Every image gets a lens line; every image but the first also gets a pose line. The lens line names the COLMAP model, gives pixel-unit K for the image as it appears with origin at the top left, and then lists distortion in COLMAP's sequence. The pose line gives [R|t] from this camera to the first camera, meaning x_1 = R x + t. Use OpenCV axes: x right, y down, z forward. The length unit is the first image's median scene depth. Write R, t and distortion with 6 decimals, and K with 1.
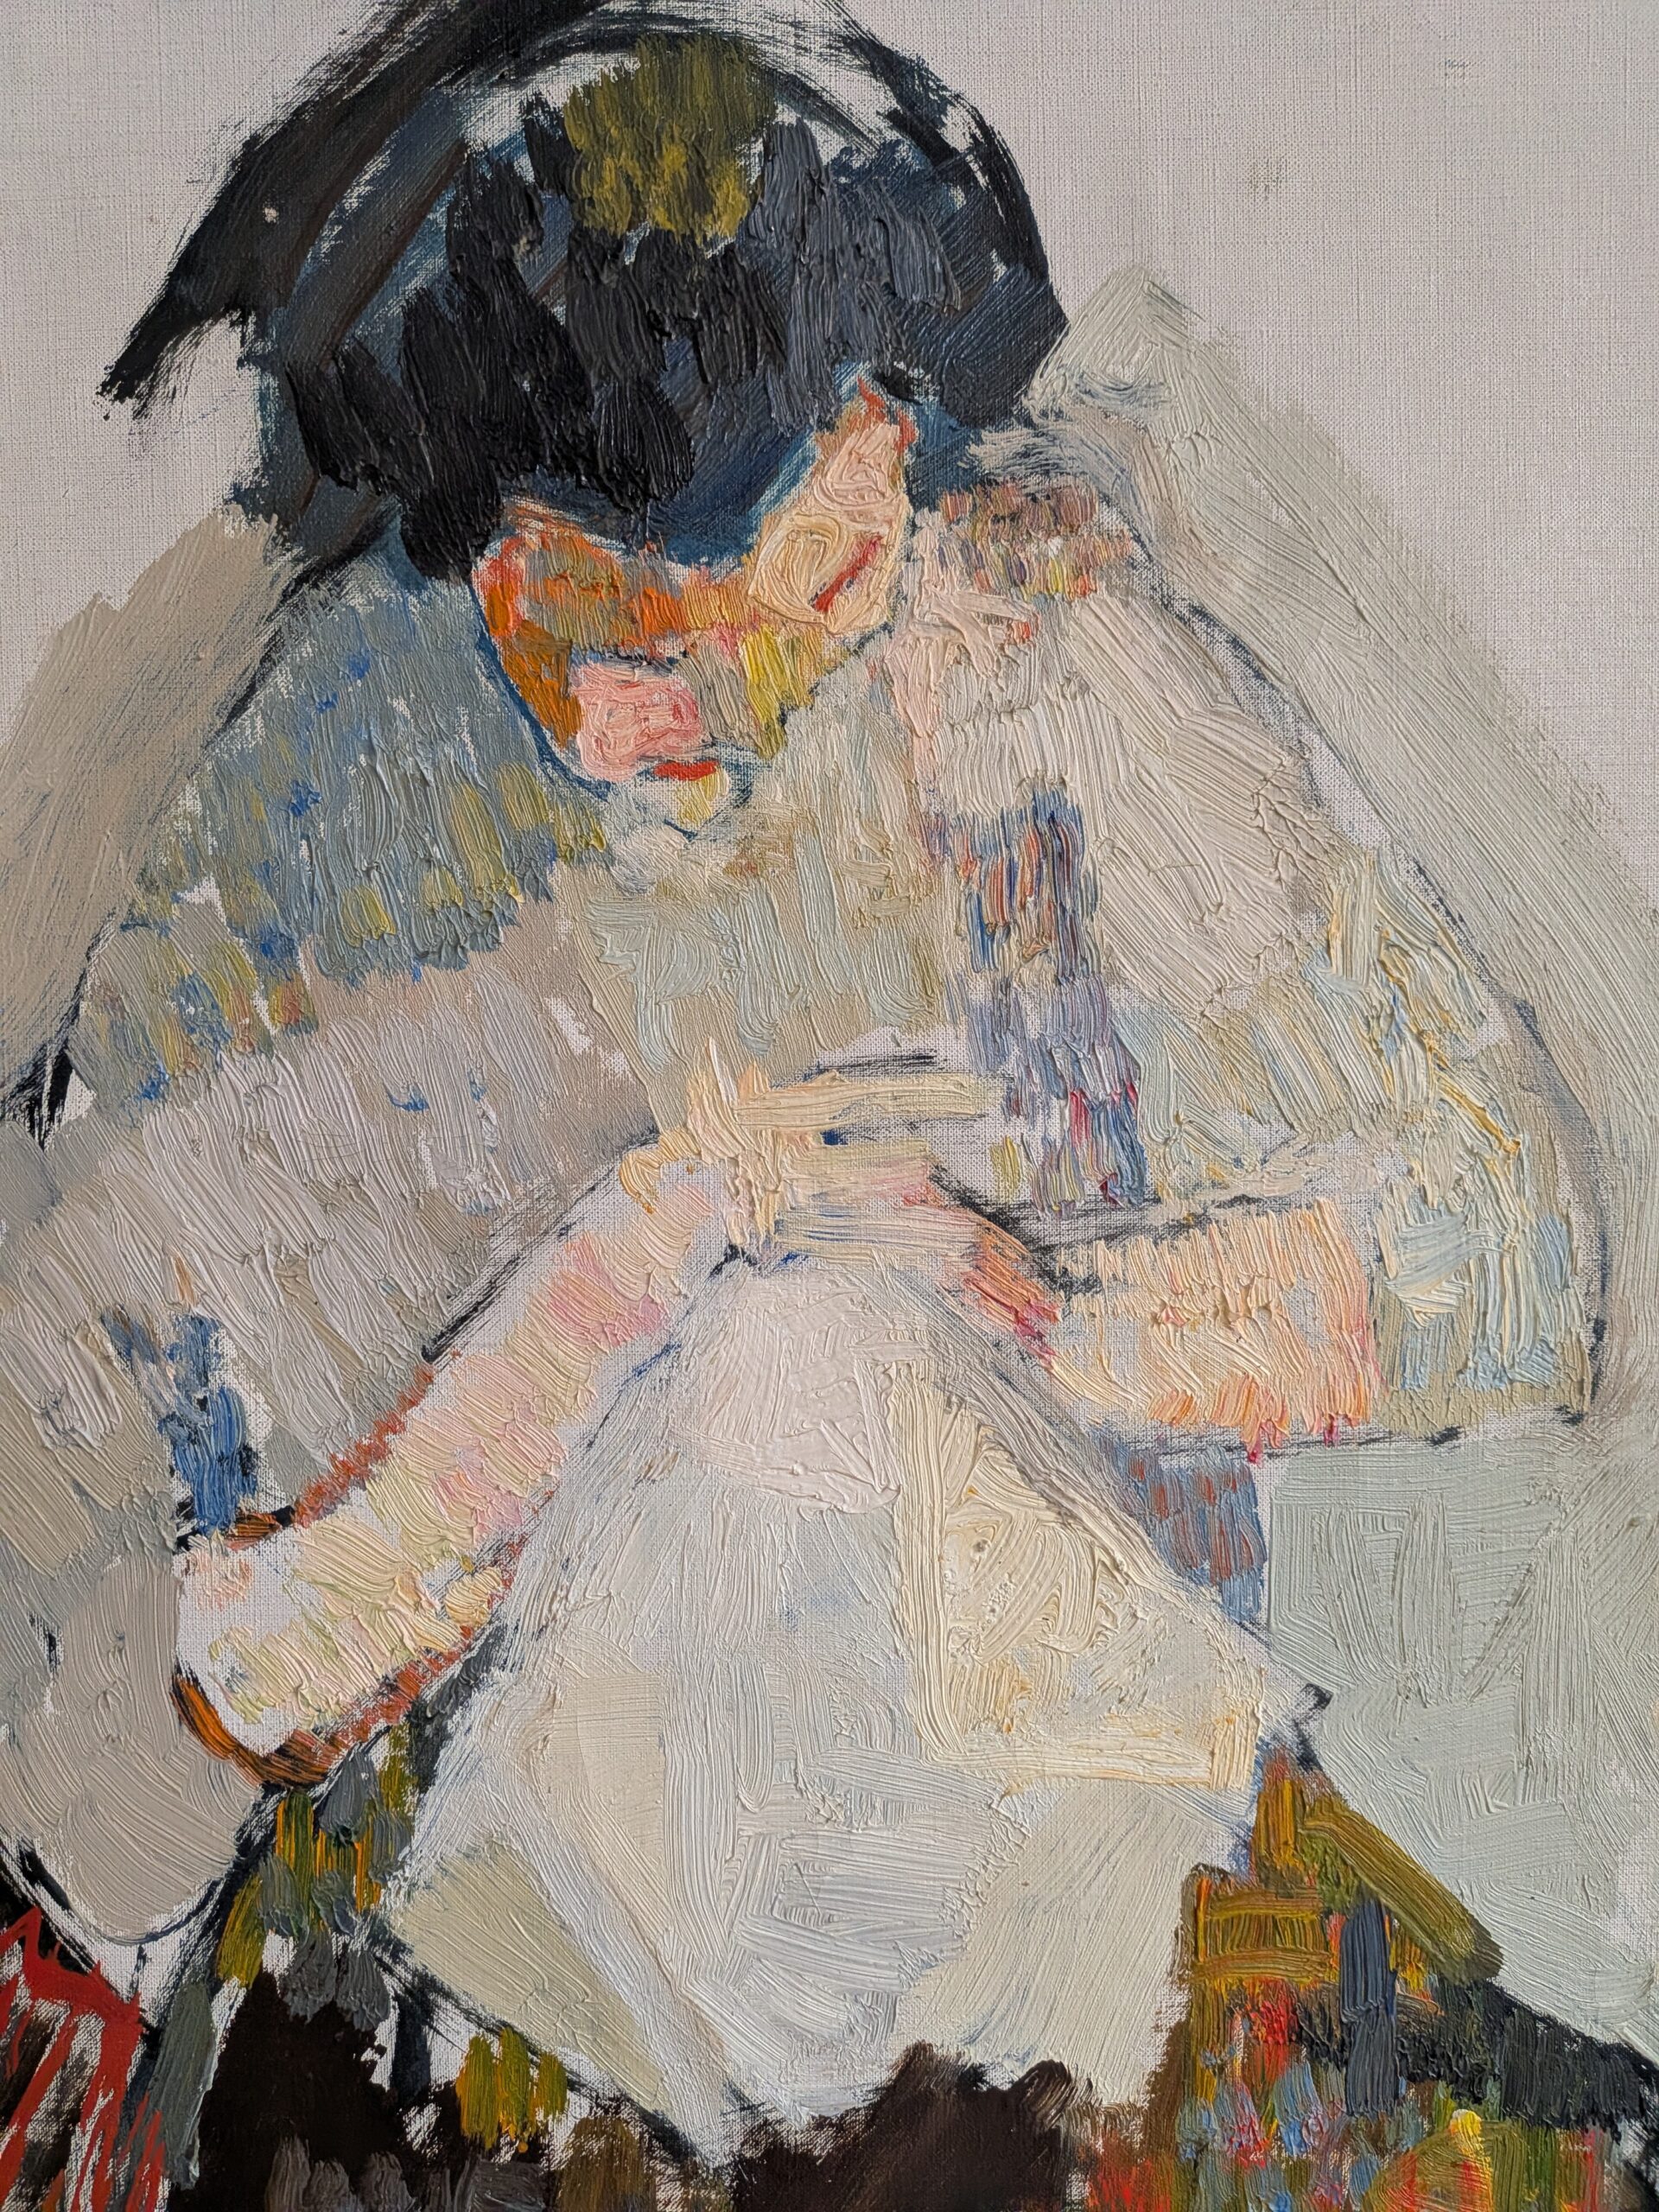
lens RADIAL K [[1558.0, 0, 784.2], [0, 1558.0, 1074.3], [0, 0, 1]] dist [0.048069, -0.099995]
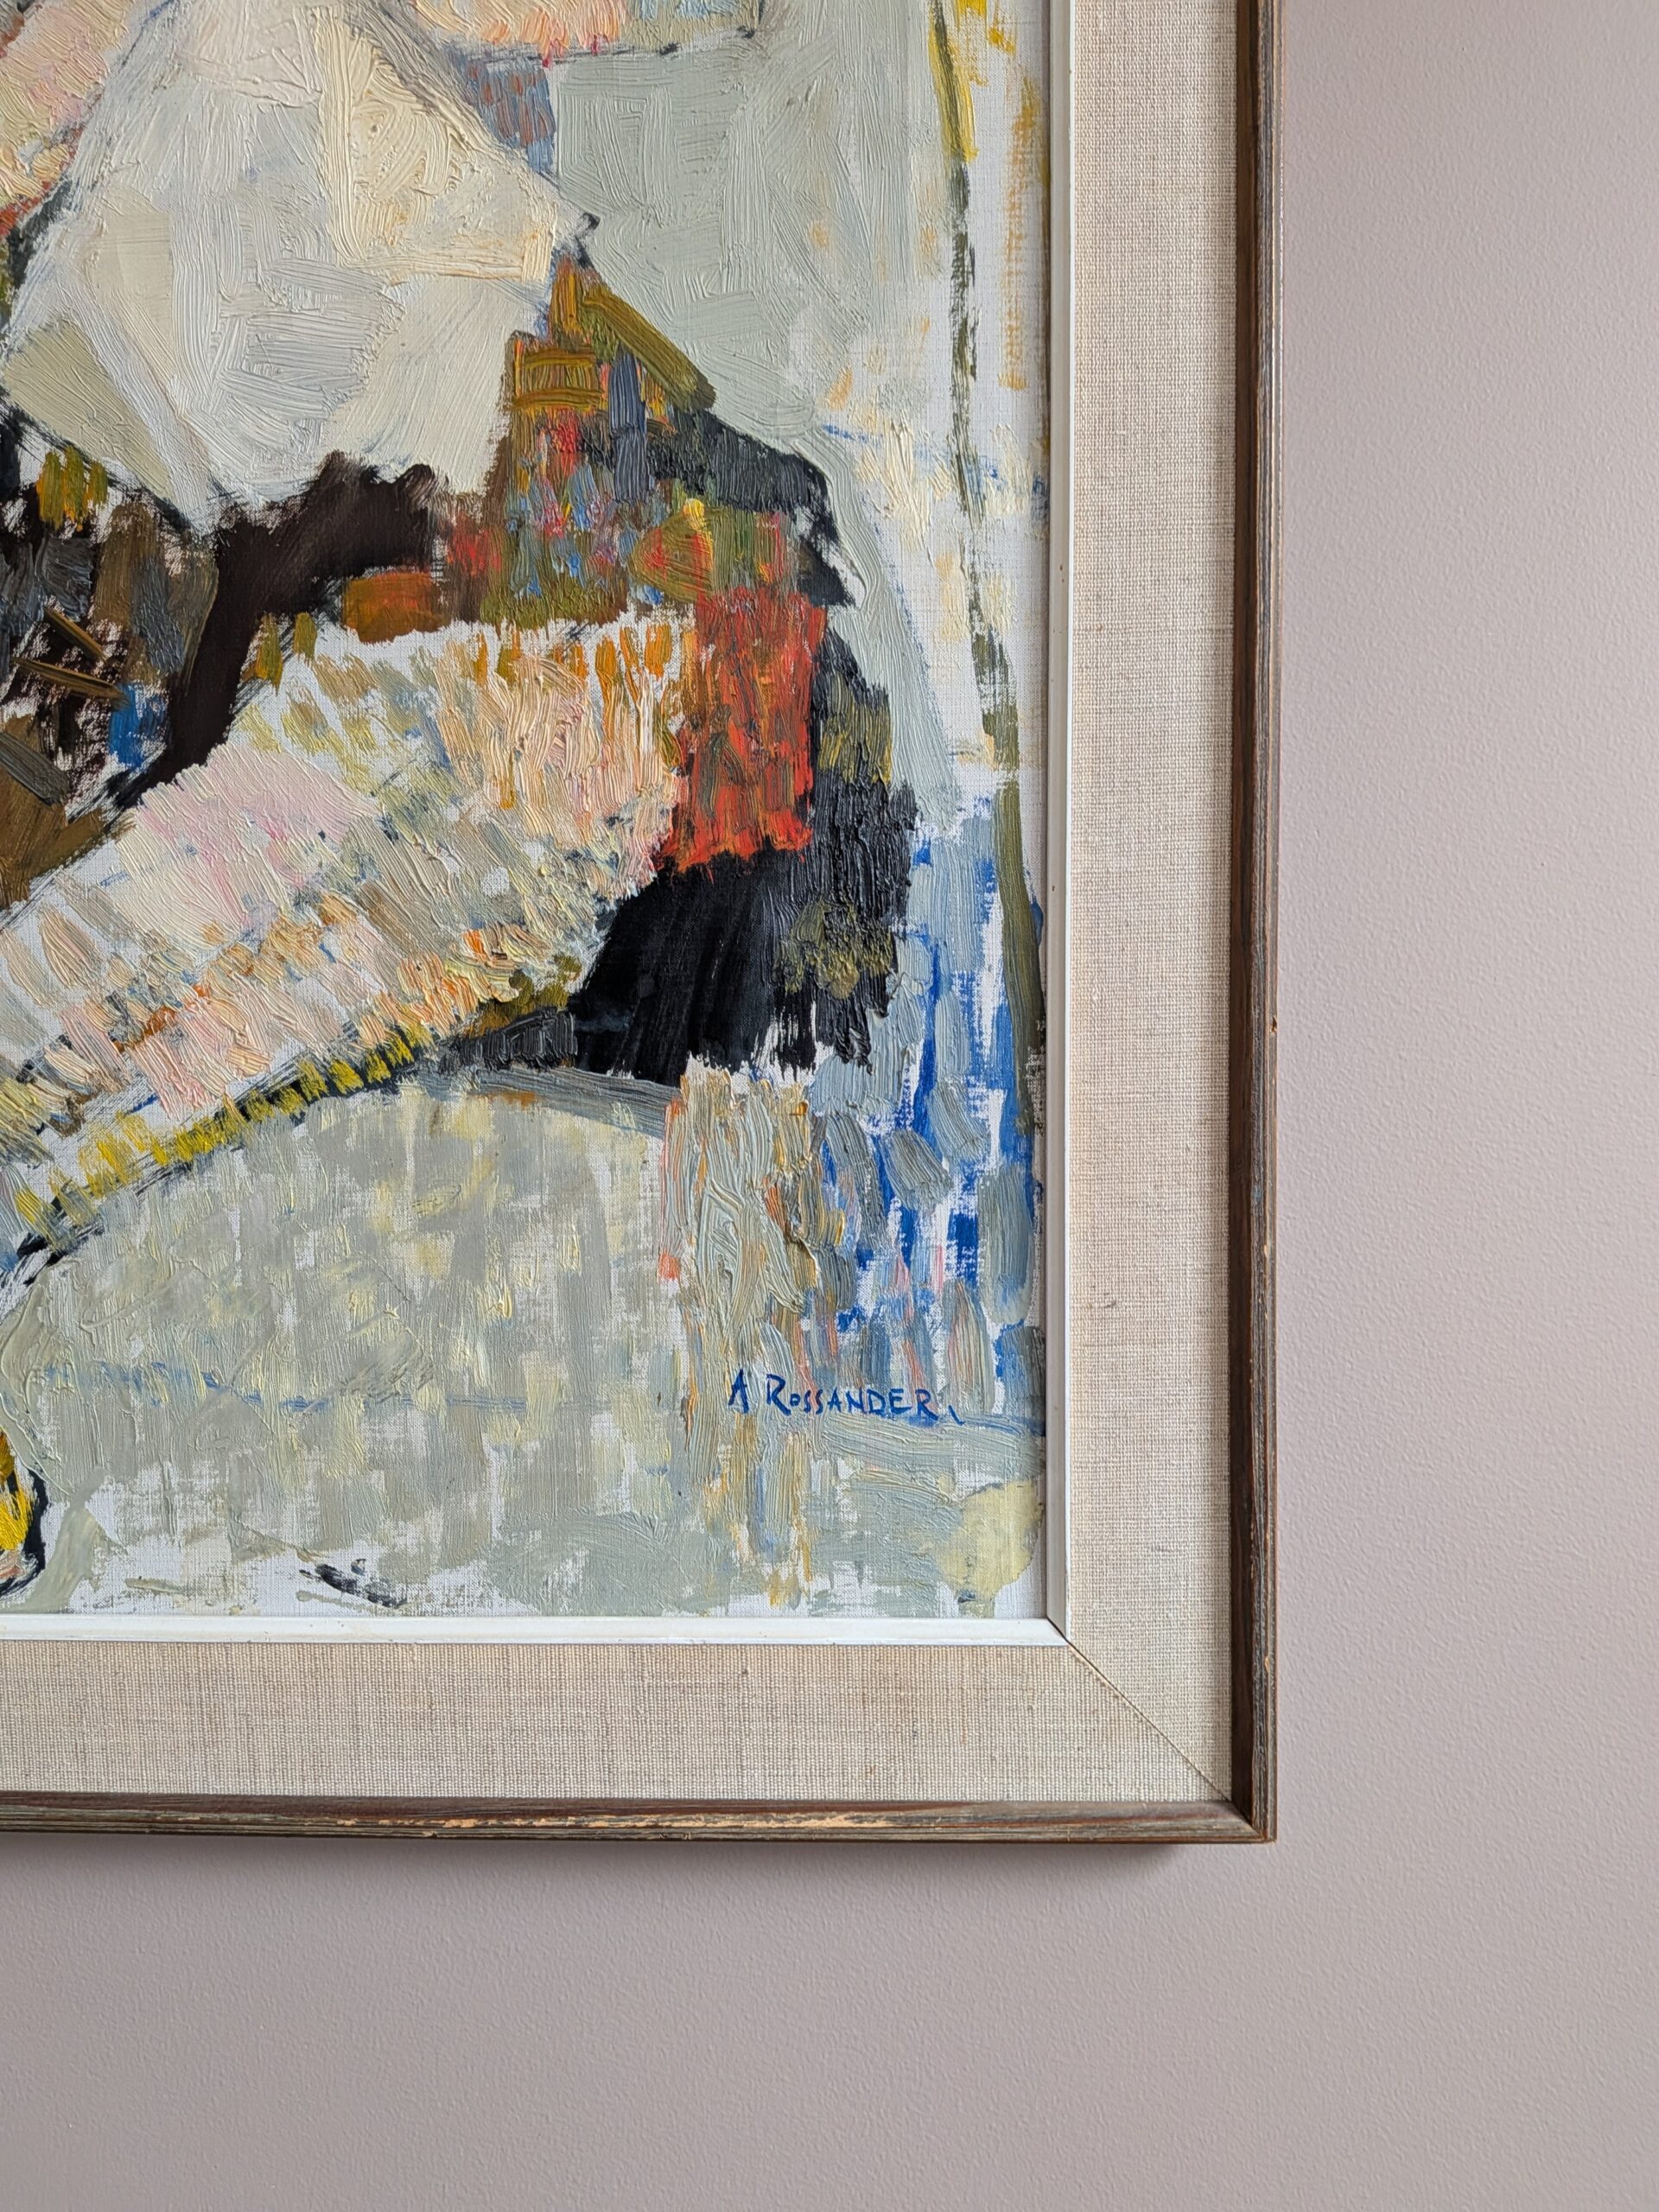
lens RADIAL K [[1558.0, 0, 783.0], [0, 1558.0, 1062.7], [0, 0, 1]] dist [0.048069, -0.099995]
pose [[0.999967, -0.000946, 0.008017, 0.518898], [0.000946, 1.000000, 0.000081, 1.233512], [-0.008017, -0.000074, 0.999968, -0.552241]]
